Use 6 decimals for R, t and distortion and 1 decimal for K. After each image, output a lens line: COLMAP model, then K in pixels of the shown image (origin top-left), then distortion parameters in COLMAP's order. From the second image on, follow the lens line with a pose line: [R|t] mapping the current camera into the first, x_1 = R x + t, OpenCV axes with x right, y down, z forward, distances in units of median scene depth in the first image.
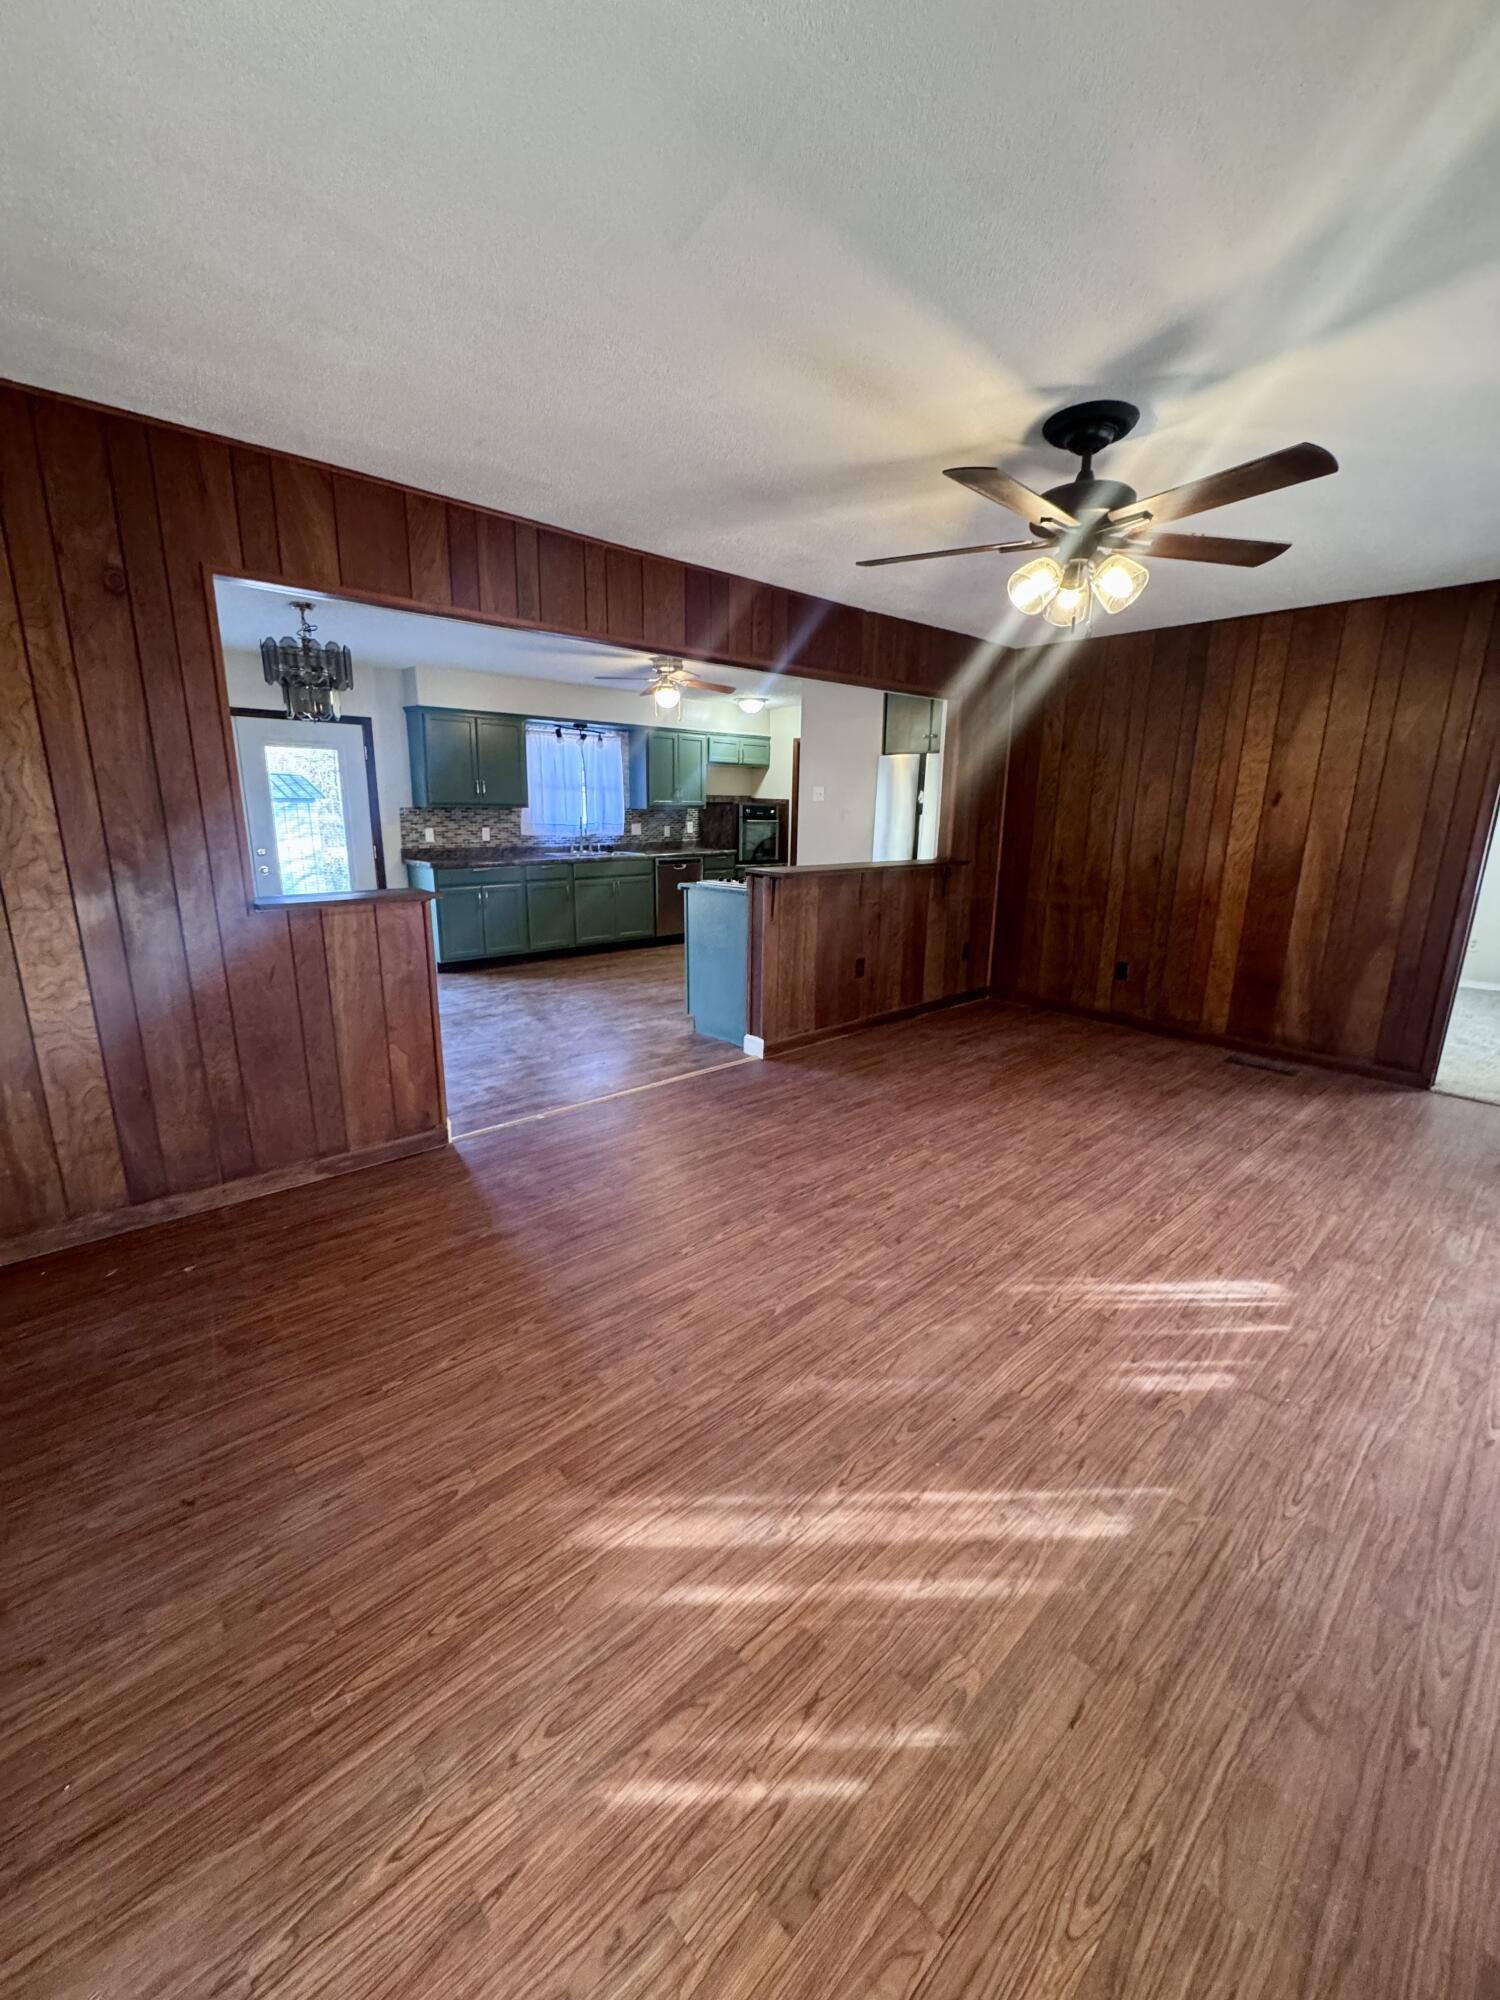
lens RADIAL K [[801.0, 0, 747.1], [0, 801.0, 999.7], [0, 0, 1]] dist [-0.005592, 0.000907]
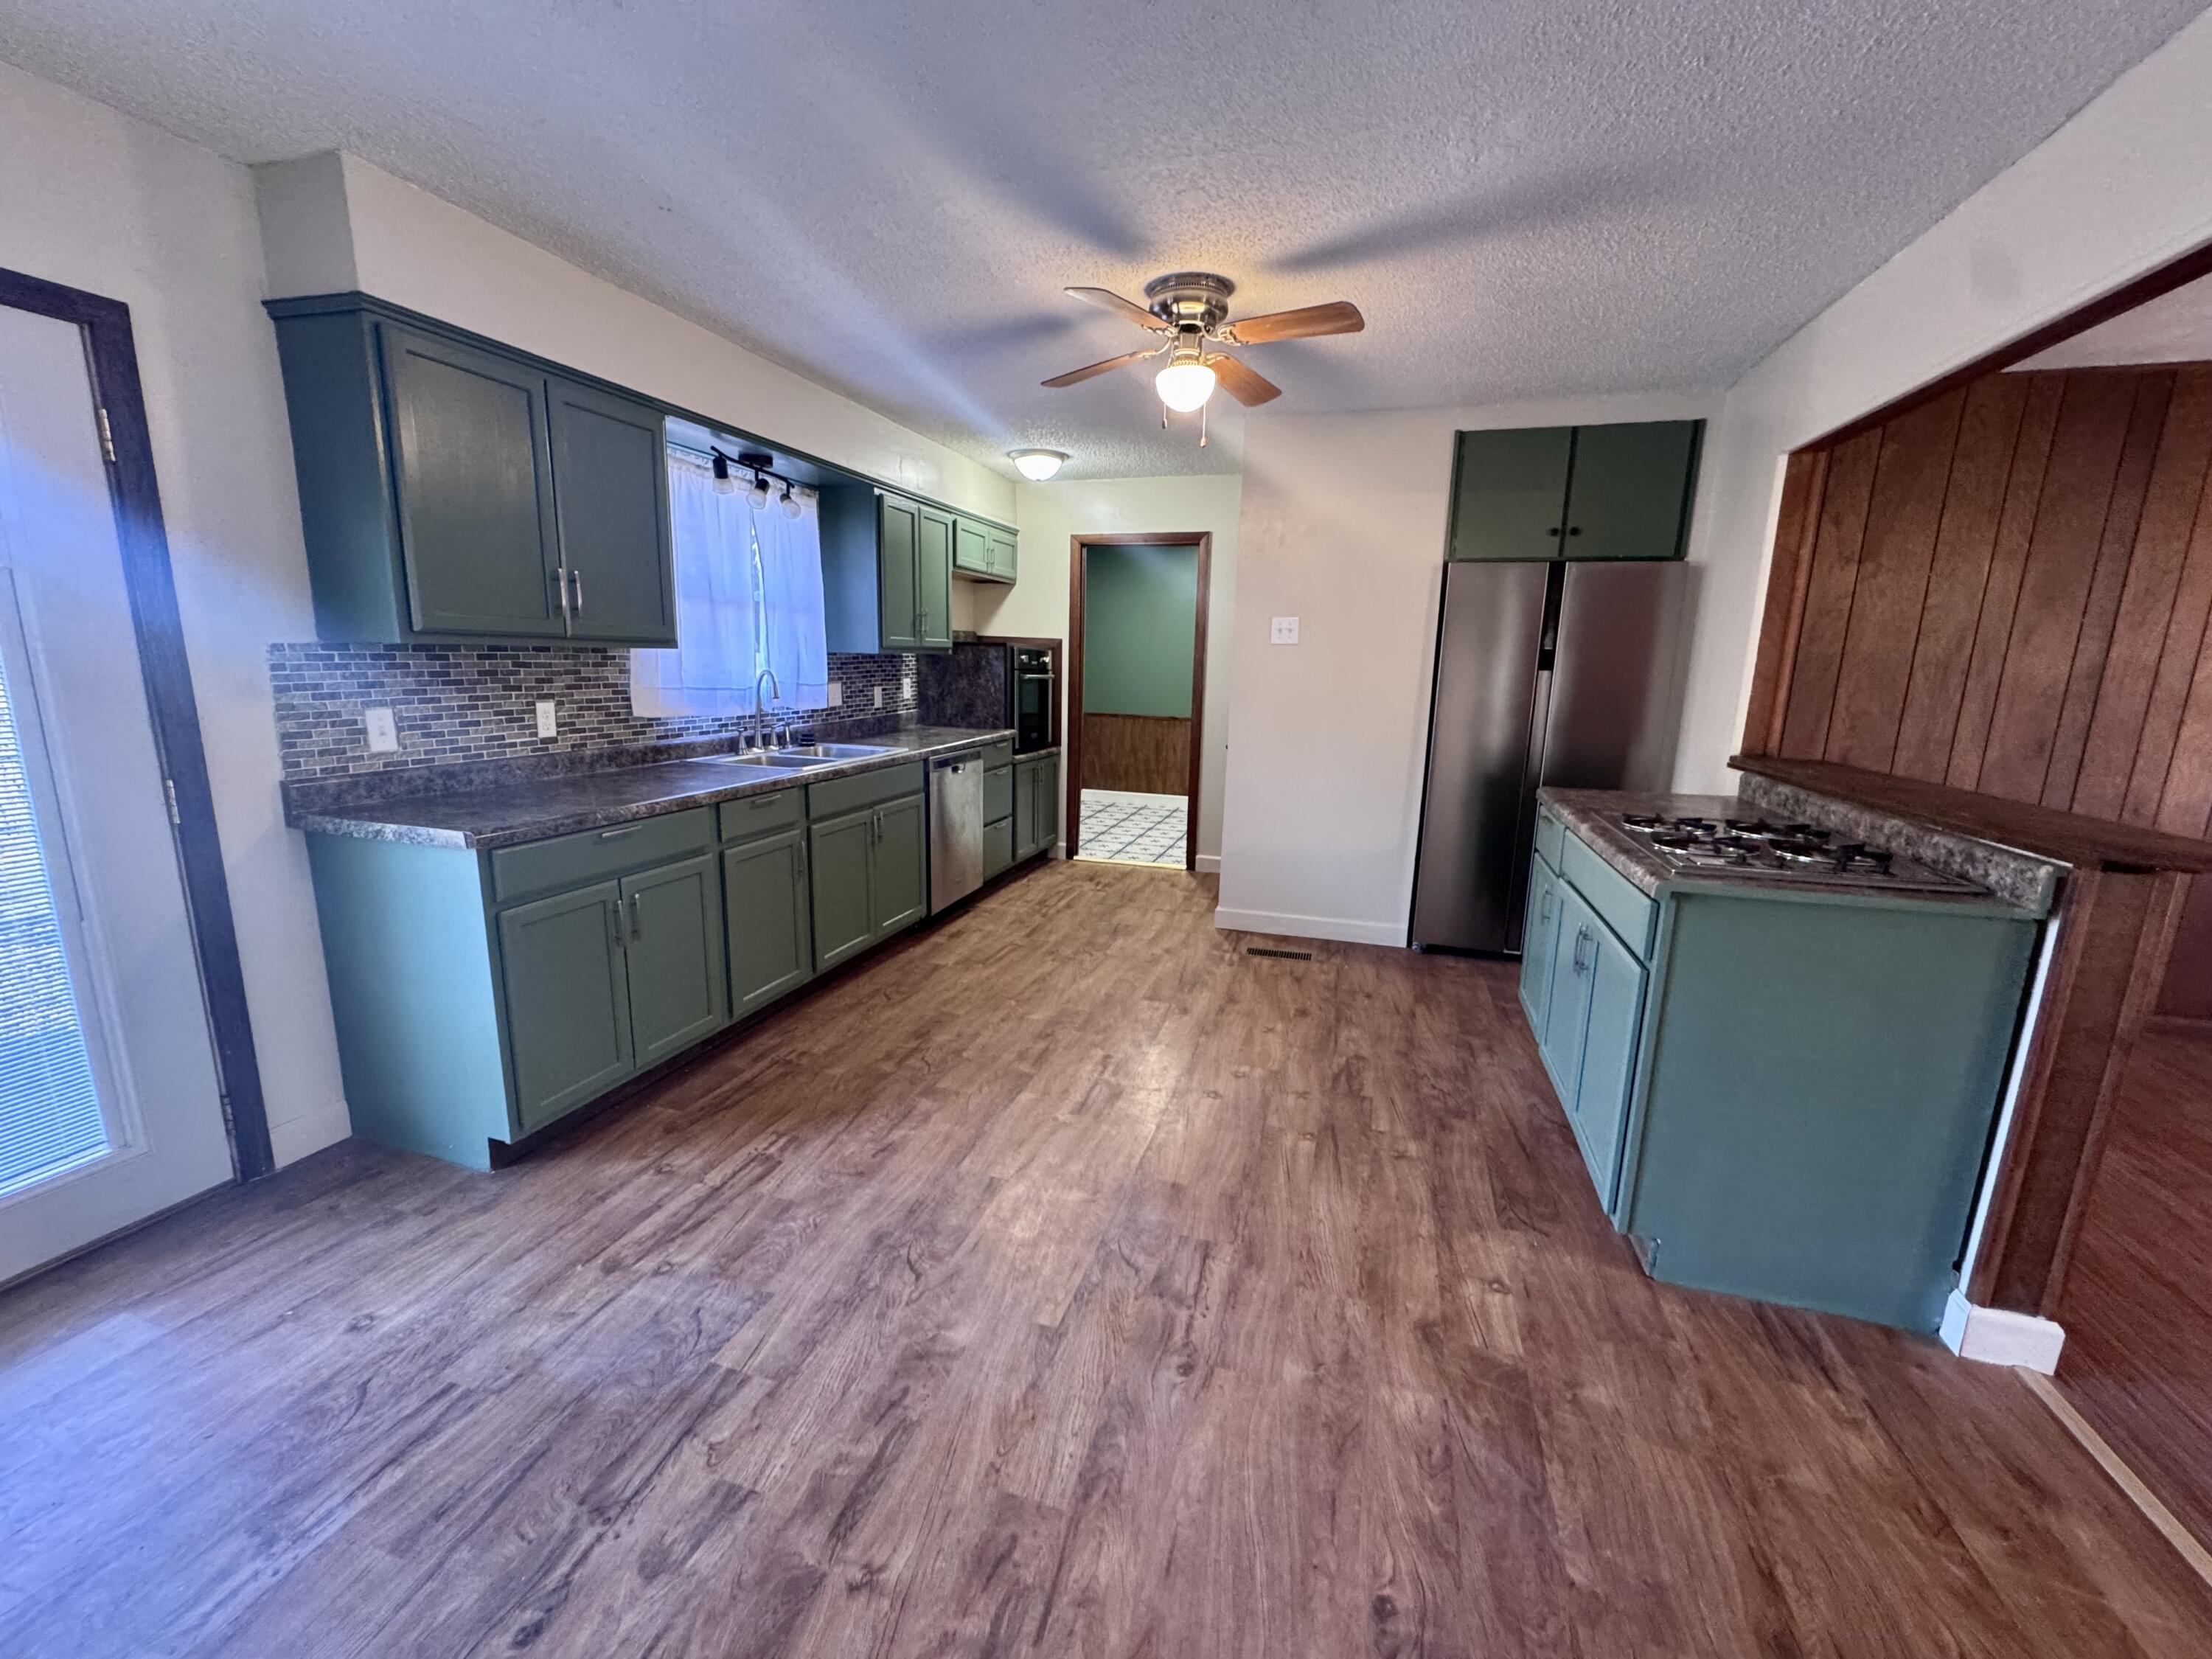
lens RADIAL K [[885.9, 0, 1106.8], [0, 885.9, 830.8], [0, 0, 1]] dist [-0.005592, 0.000907]
pose [[0.861555, -0.090423, 0.499547, -0.662188], [0.107834, 0.994151, -0.006028, -0.267721], [-0.496080, 0.059062, 0.866266, 1.118025]]
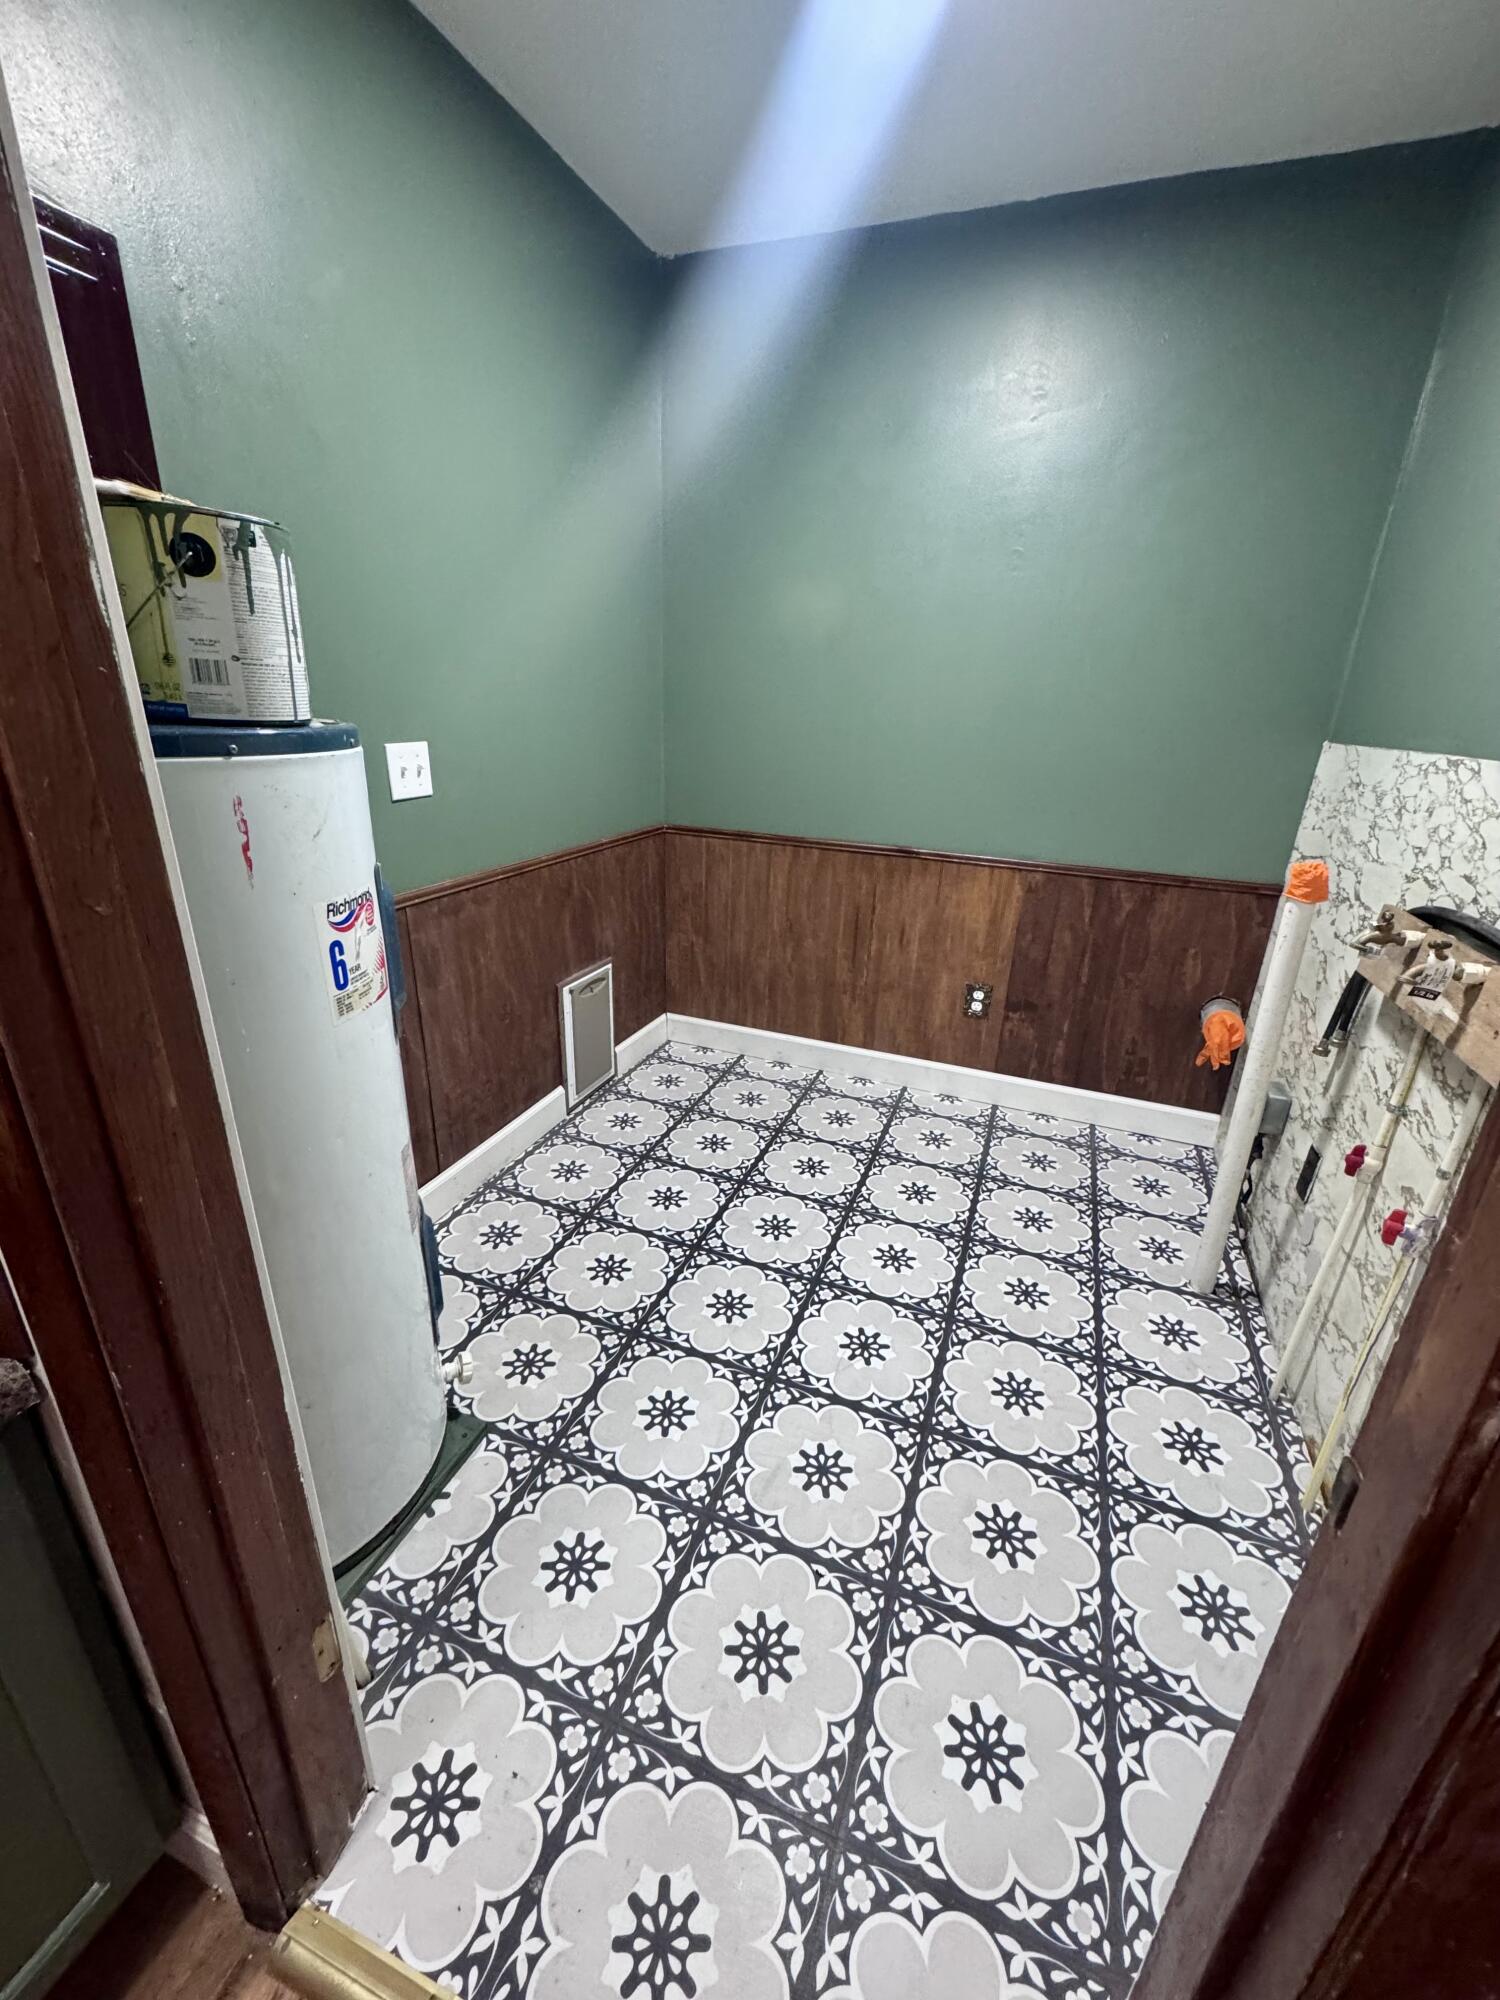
lens RADIAL K [[801.0, 0, 754.3], [0, 801.0, 1000.0], [0, 0, 1]] dist [-0.005592, 0.000907]
pose [[0.893359, -0.139902, 0.427010, 0.212146], [0.083170, 0.985359, 0.148832, -0.542504], [-0.441580, -0.097447, 0.891915, 2.409180]]
